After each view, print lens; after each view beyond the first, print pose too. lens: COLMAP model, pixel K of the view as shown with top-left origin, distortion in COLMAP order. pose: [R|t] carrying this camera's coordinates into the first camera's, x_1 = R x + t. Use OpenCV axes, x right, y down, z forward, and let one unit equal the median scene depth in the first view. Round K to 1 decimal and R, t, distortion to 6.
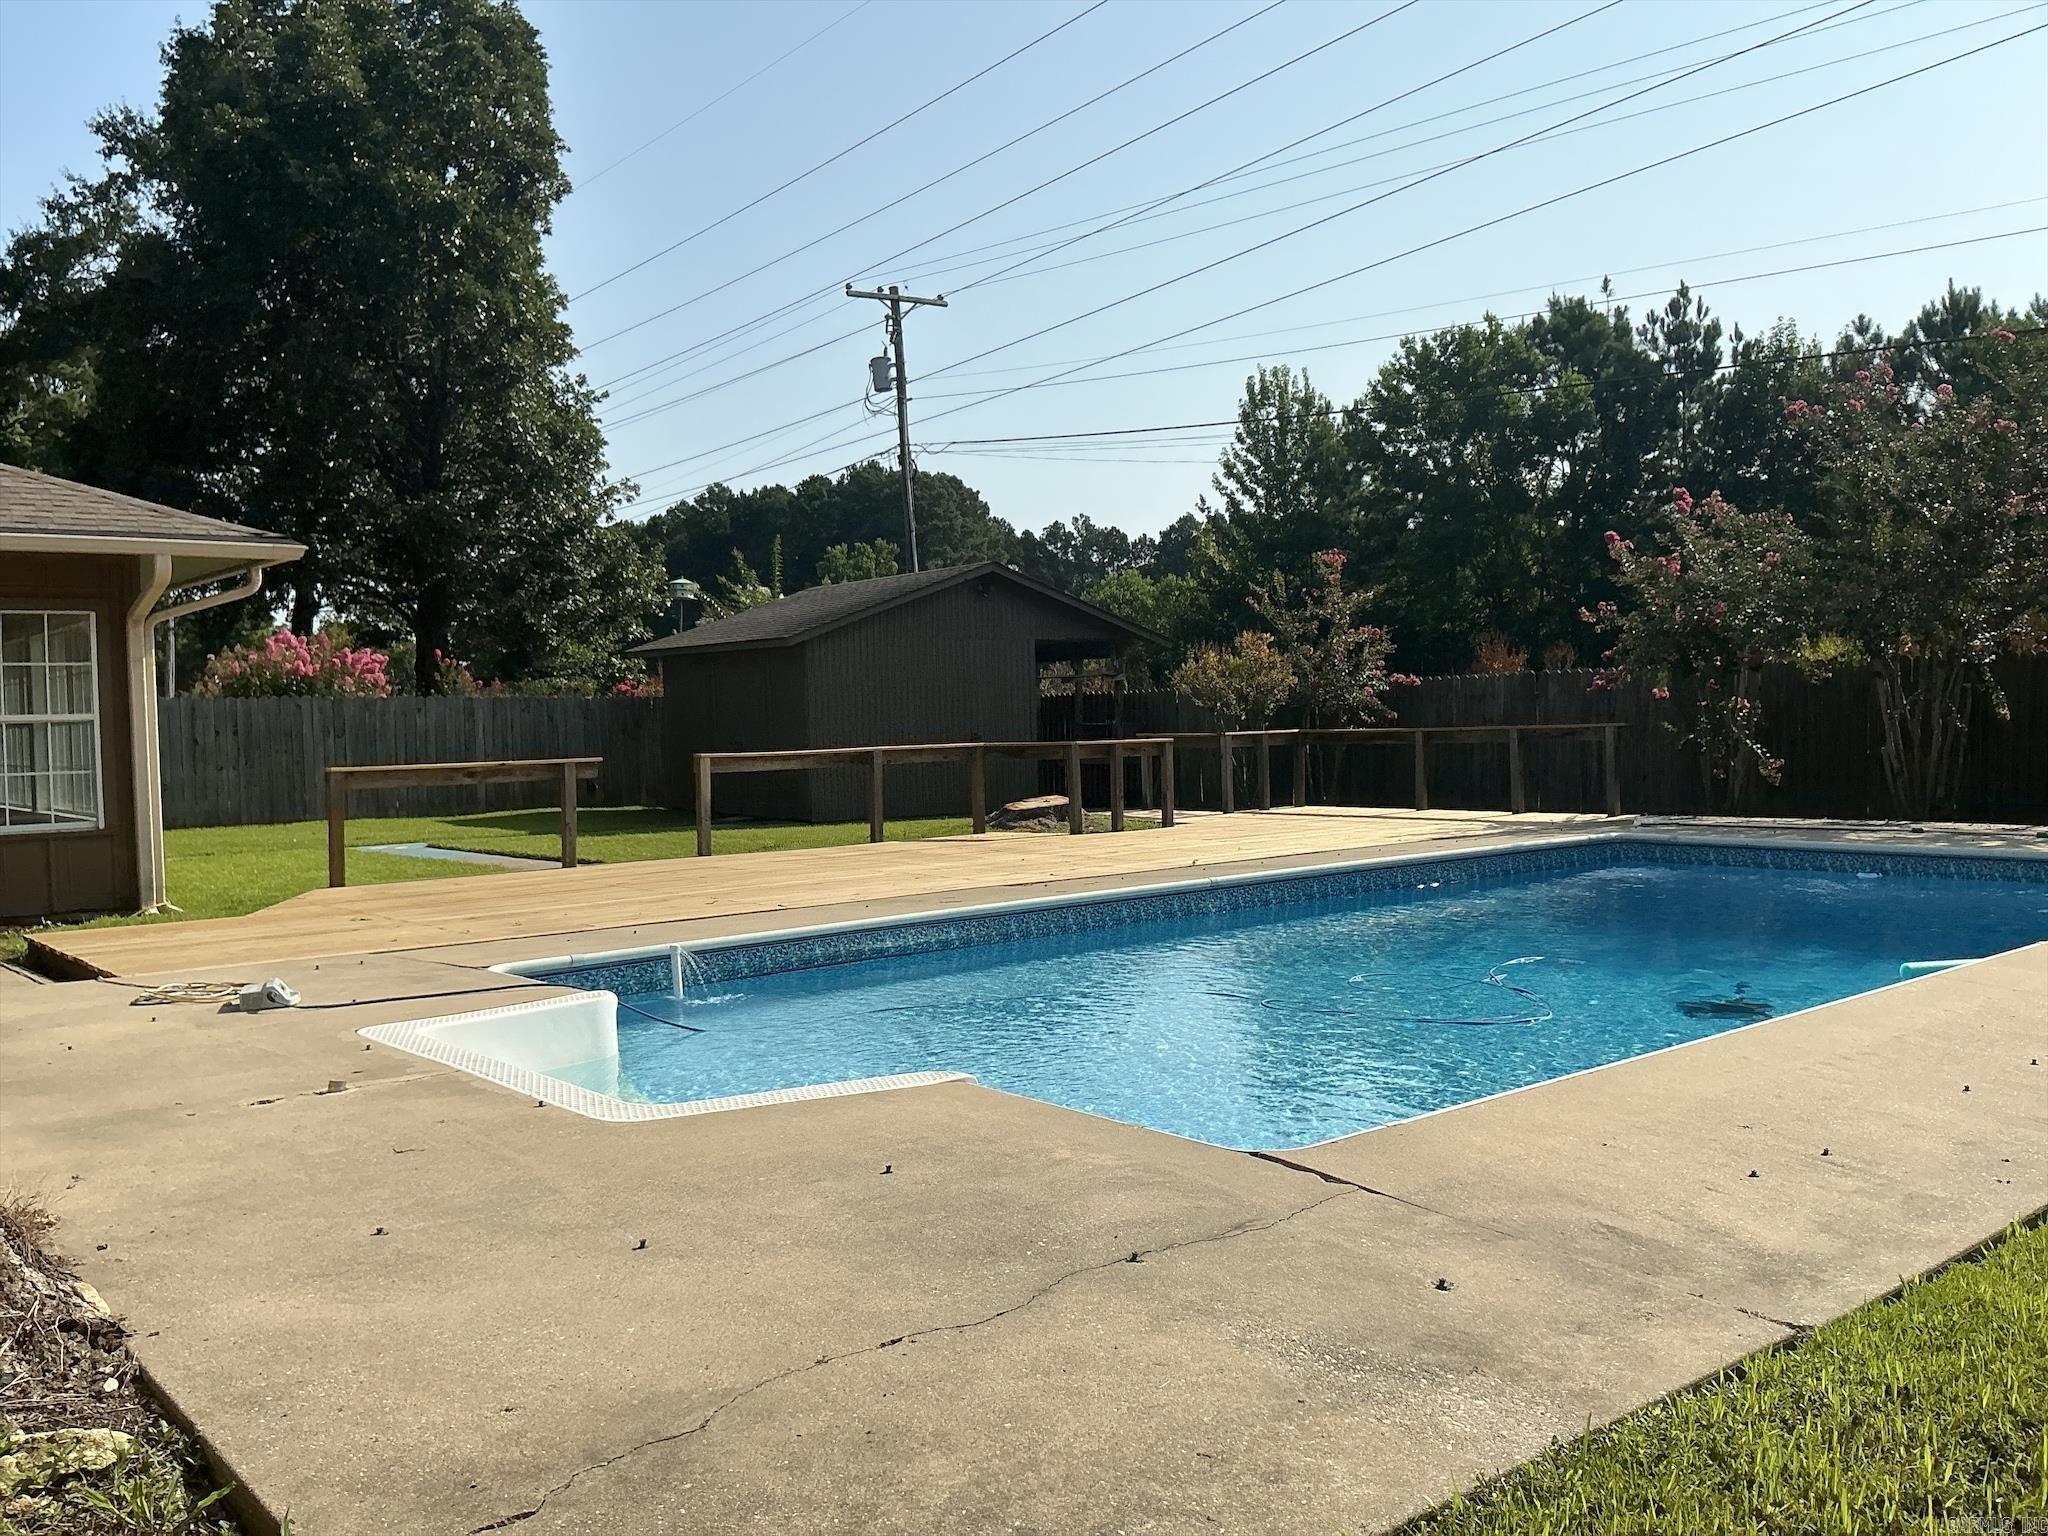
lens RADIAL K [[1696.9, 0, 1025.2], [0, 1696.9, 773.6], [0, 0, 1]] dist [0.122670, -0.265571]
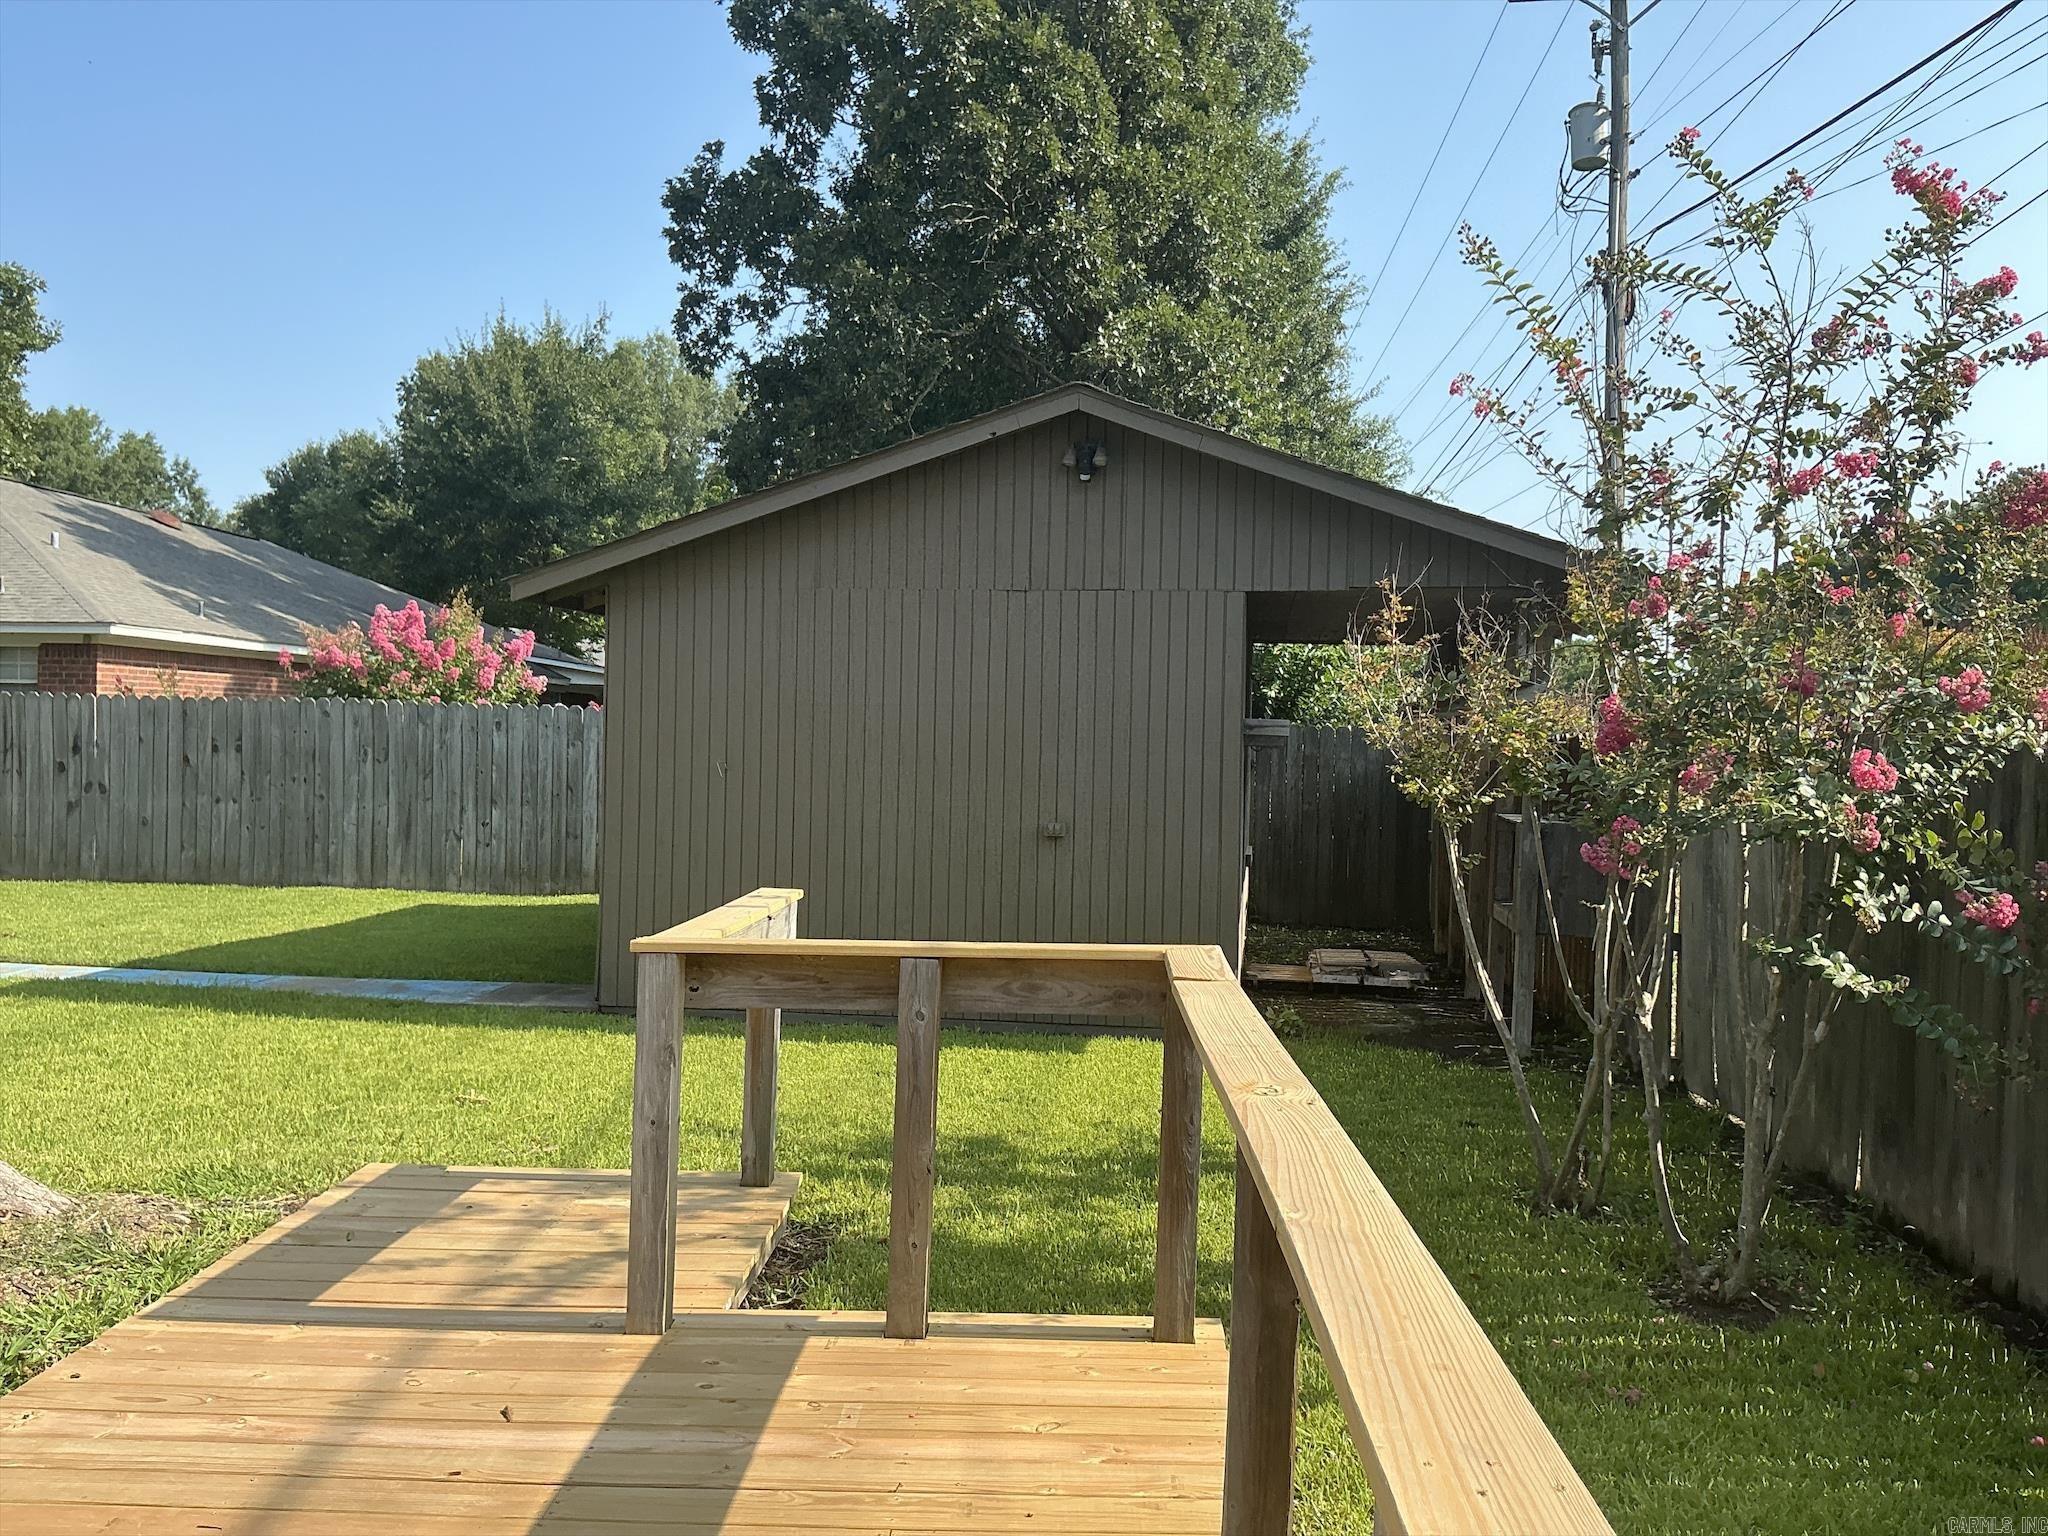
lens RADIAL K [[1696.9, 0, 1025.2], [0, 1696.9, 773.6], [0, 0, 1]] dist [0.122670, -0.265571]
pose [[0.723963, 0.047252, -0.688219, 0.239755], [-0.059585, 0.998206, 0.005856, -0.035872], [0.687261, 0.036767, 0.725479, 0.695504]]
